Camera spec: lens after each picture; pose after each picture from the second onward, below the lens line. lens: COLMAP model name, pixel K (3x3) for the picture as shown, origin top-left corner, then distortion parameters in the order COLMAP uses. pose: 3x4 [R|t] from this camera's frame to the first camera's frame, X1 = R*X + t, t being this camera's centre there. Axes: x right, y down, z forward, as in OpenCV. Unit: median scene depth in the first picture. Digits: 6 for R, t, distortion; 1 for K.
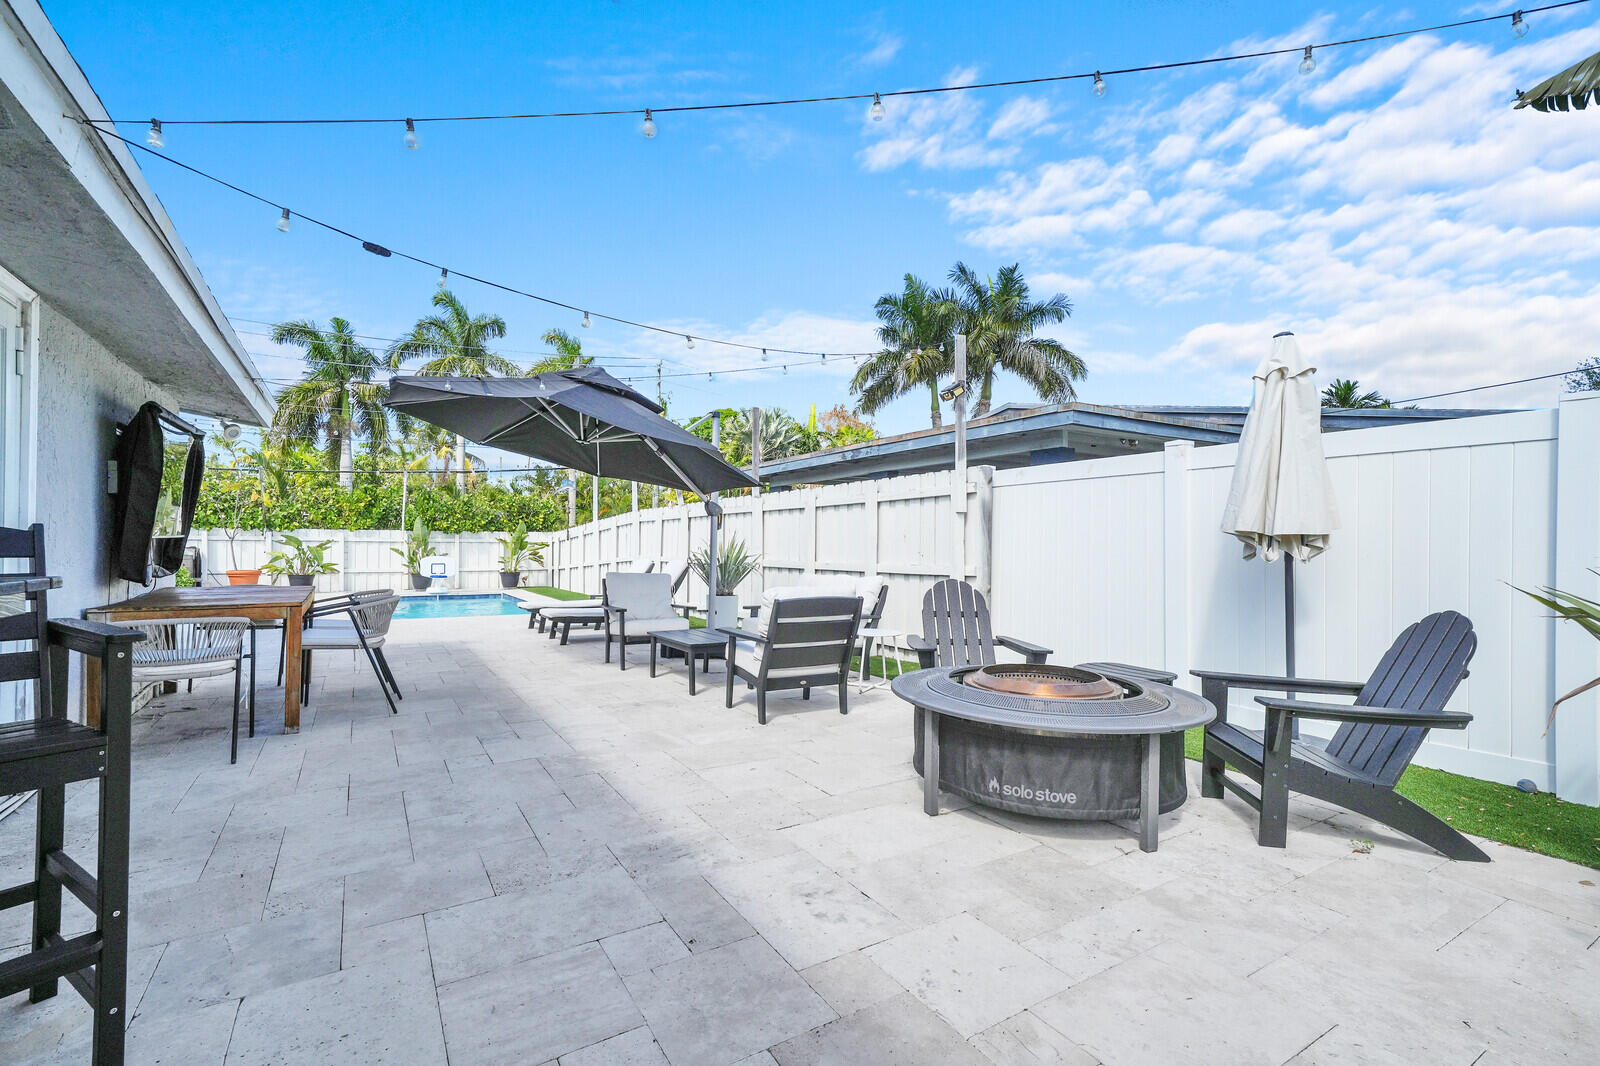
lens RADIAL K [[719.0, 0, 802.5], [0, 719.0, 543.1], [0, 0, 1]] dist [0.013064, 0.000345]
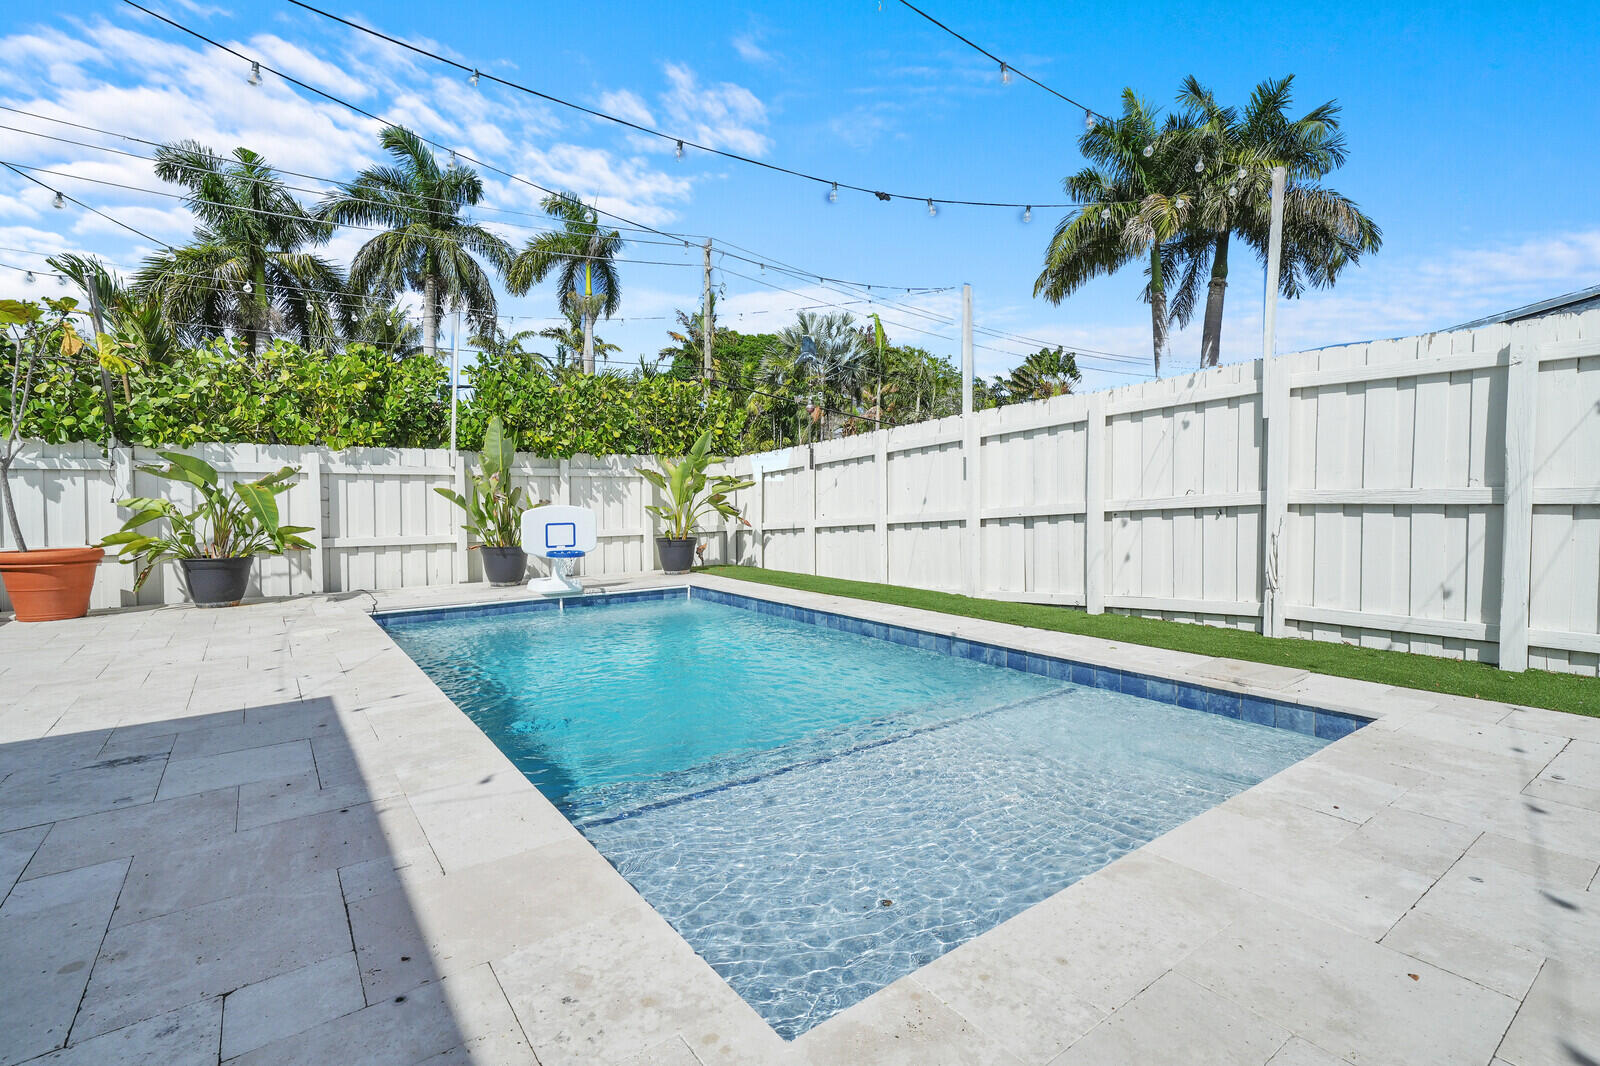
lens RADIAL K [[736.6, 0, 804.6], [0, 736.6, 510.4], [0, 0, 1]] dist [0.004518, 0.000104]
pose [[0.995540, -0.016492, 0.092890, -0.381455], [0.014703, 0.999694, 0.019917, 0.013713], [-0.093190, -0.018462, 0.995477, 0.530526]]
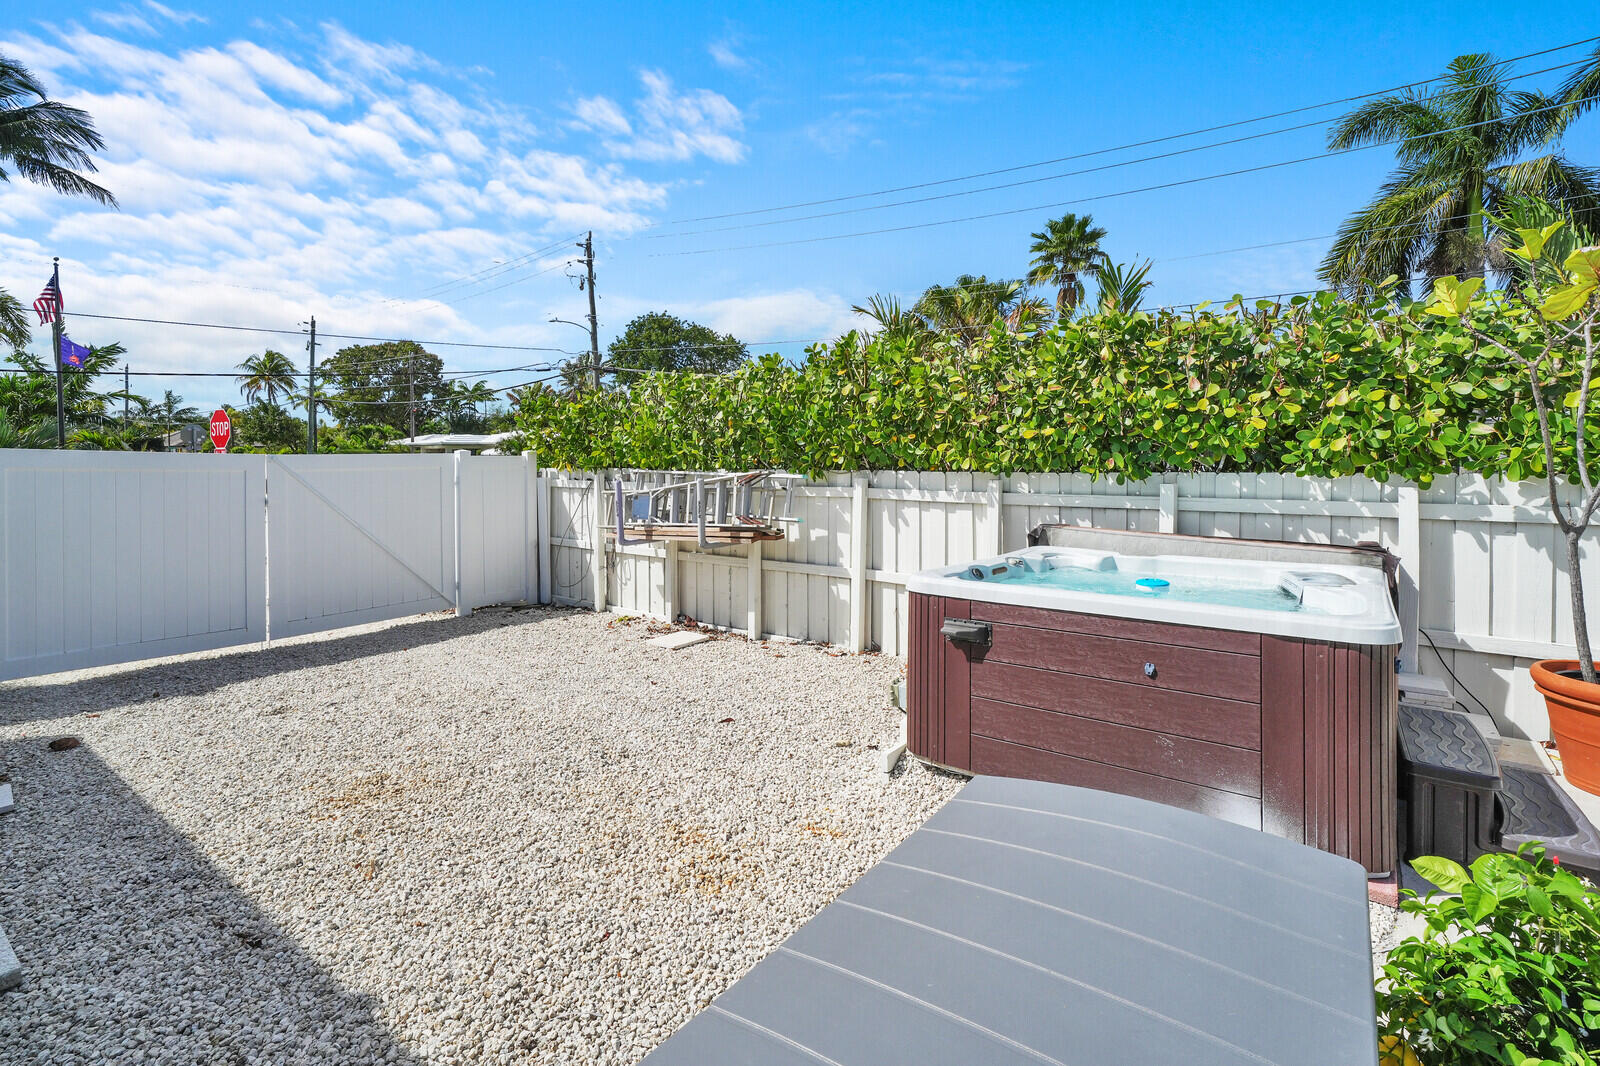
lens RADIAL K [[724.4, 0, 800.2], [0, 724.4, 460.0], [0, 0, 1]] dist [0.001145, 0.000159]
pose [[0.368367, -0.002358, -0.929677, -0.589143], [0.010033, 0.999949, 0.001440, -0.026580], [0.929626, -0.009858, 0.368372, 0.616782]]
